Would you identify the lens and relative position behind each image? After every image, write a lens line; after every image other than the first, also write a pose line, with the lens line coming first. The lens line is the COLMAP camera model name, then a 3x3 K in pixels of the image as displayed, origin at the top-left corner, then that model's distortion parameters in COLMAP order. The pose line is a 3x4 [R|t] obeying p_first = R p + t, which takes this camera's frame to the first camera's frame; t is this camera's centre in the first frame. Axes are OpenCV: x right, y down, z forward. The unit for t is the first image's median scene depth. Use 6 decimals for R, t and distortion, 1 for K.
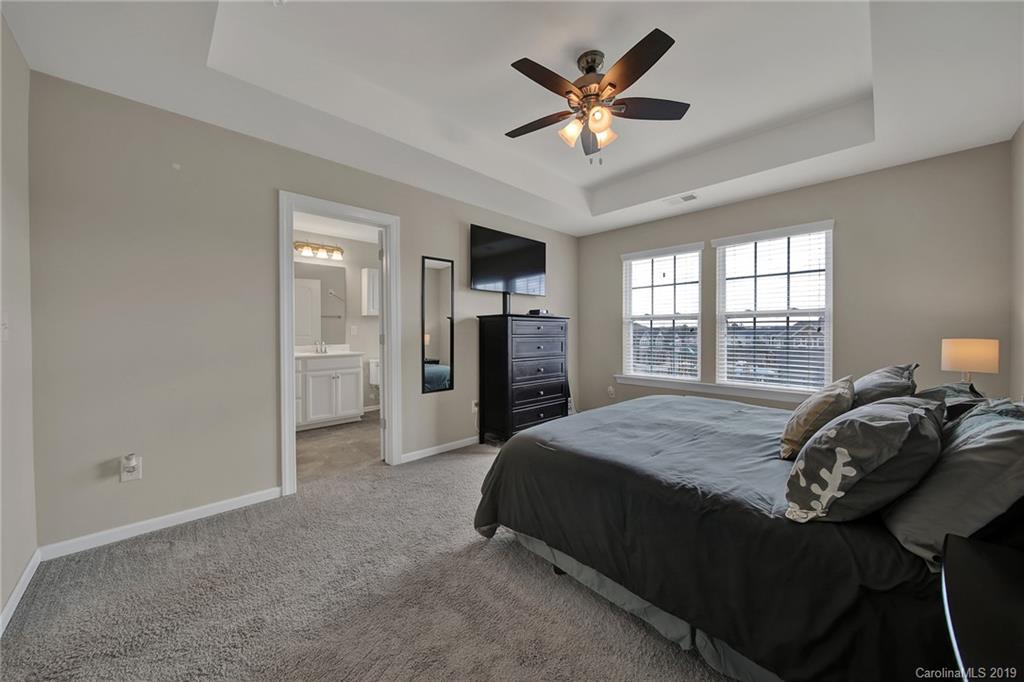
lens RADIAL K [[362.2, 0, 507.9], [0, 362.2, 330.6], [0, 0, 1]] dist [-0.001332, 0.000224]
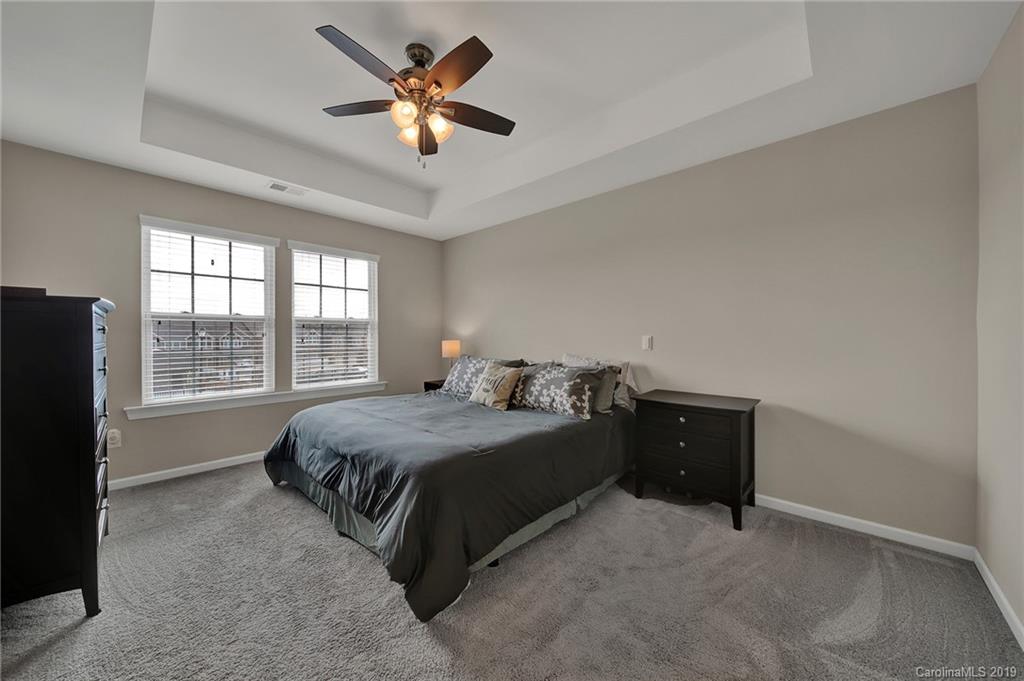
lens RADIAL K [[362.2, 0, 514.0], [0, 362.2, 339.9], [0, 0, 1]] dist [-0.001332, 0.000224]
pose [[-0.063336, -0.010091, 0.997941, -0.428882], [-0.003033, 0.999946, 0.009918, 0.000100], [-0.997988, -0.002399, -0.063363, 0.474150]]
